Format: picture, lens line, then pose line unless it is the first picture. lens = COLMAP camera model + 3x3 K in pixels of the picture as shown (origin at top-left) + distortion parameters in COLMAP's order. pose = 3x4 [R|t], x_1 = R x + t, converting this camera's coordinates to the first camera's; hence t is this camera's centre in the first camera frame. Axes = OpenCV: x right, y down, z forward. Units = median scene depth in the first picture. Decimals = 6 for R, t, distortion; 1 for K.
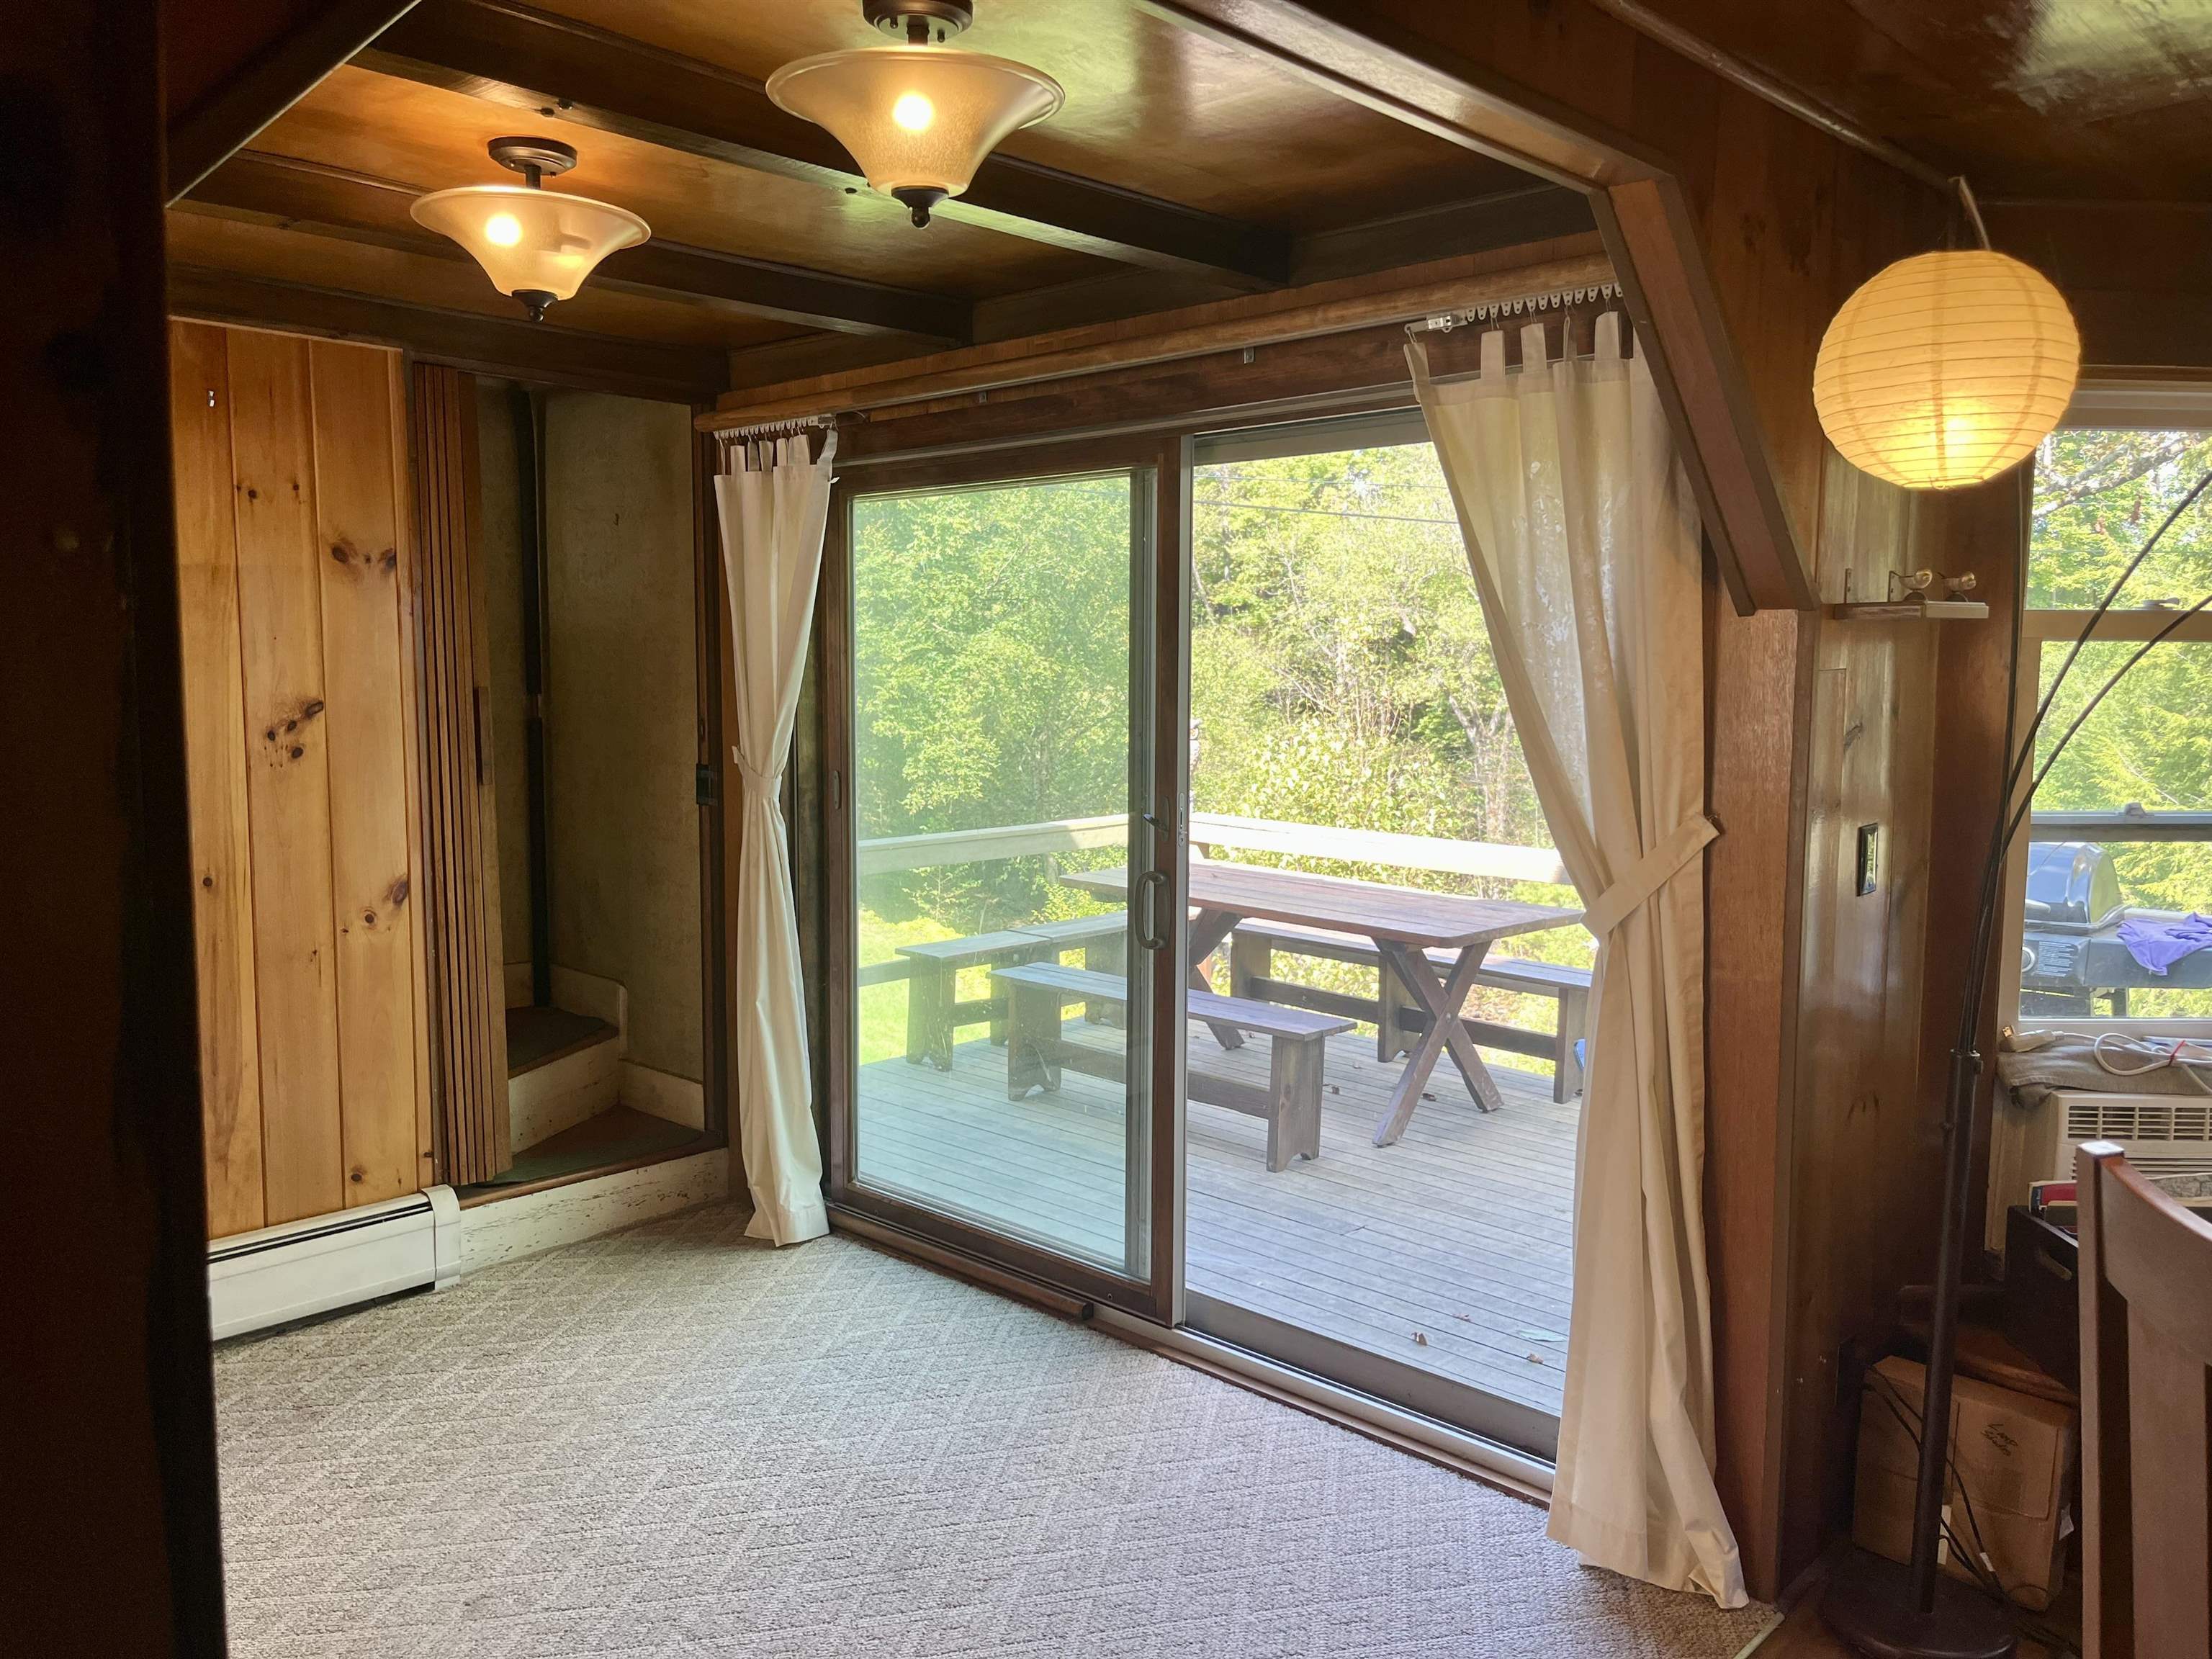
lens RADIAL K [[1692.6, 0, 1120.9], [0, 1692.6, 830.2], [0, 0, 1]] dist [0.028957, -0.039496]
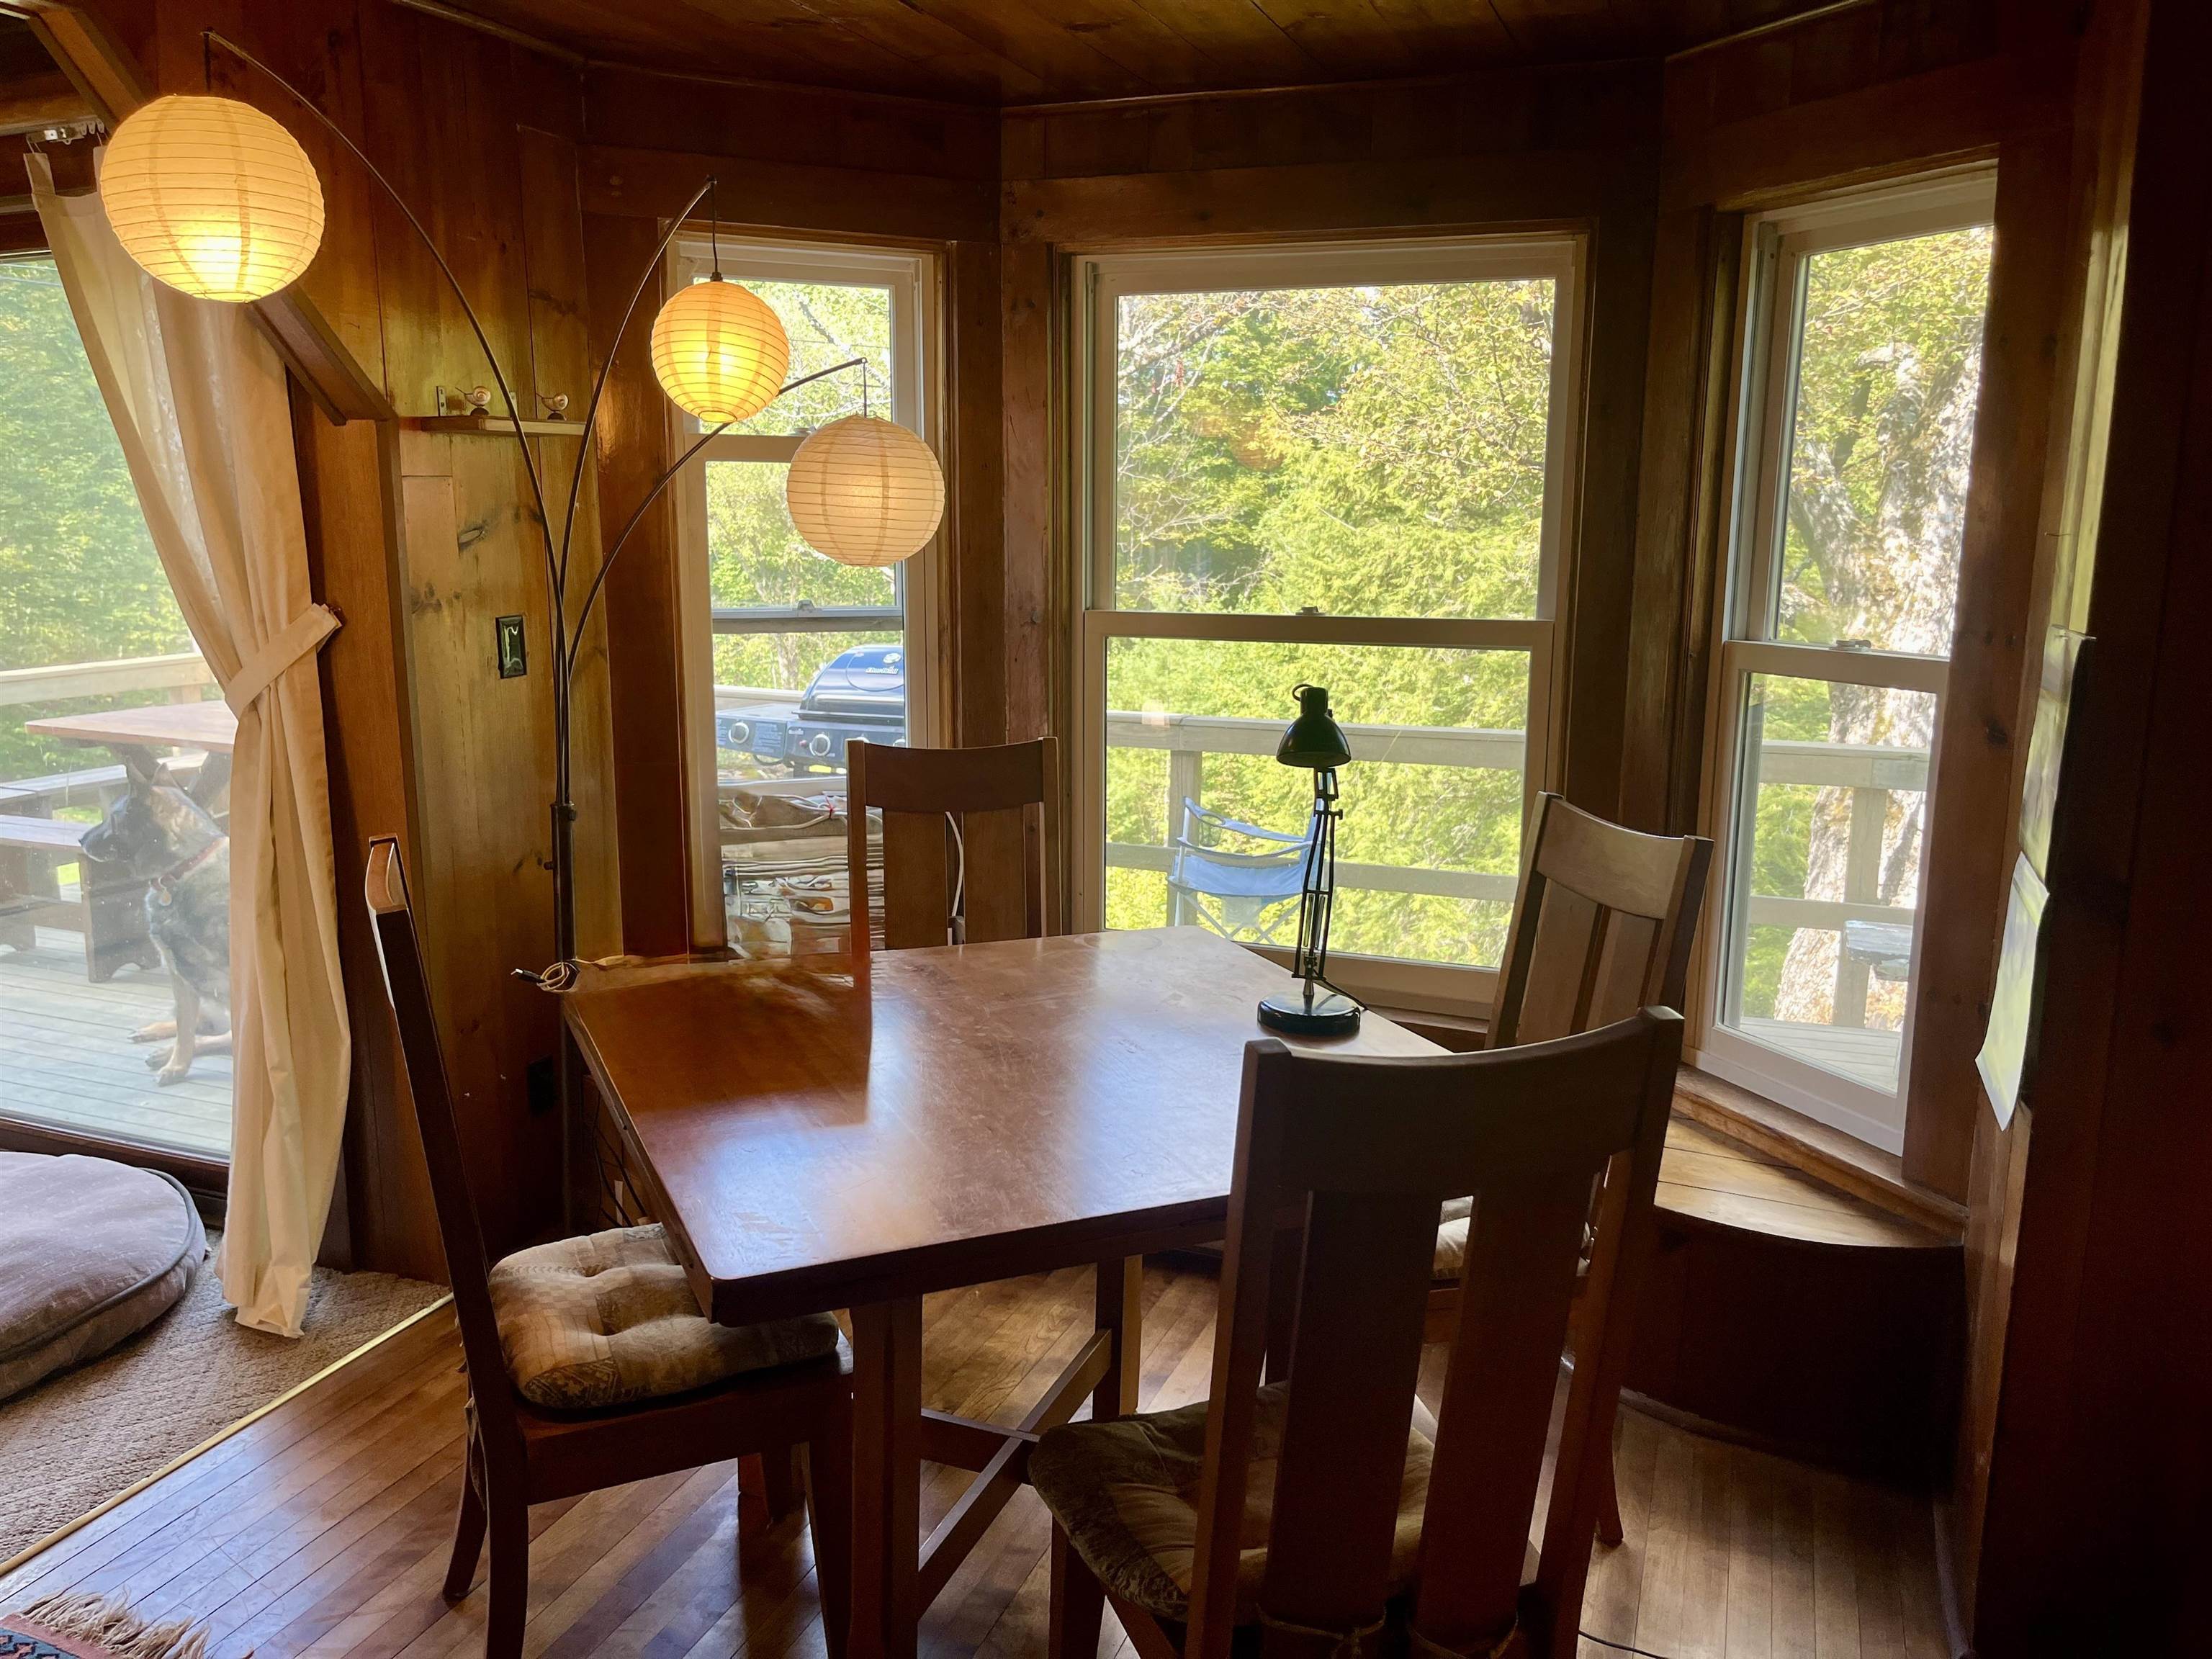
lens RADIAL K [[1692.6, 0, 1103.5], [0, 1692.6, 835.4], [0, 0, 1]] dist [0.028957, -0.039496]
pose [[0.922212, -0.068736, 0.380527, 0.368461], [0.036186, 0.995097, 0.092050, 0.054684], [-0.384988, -0.071120, 0.920177, -0.233313]]
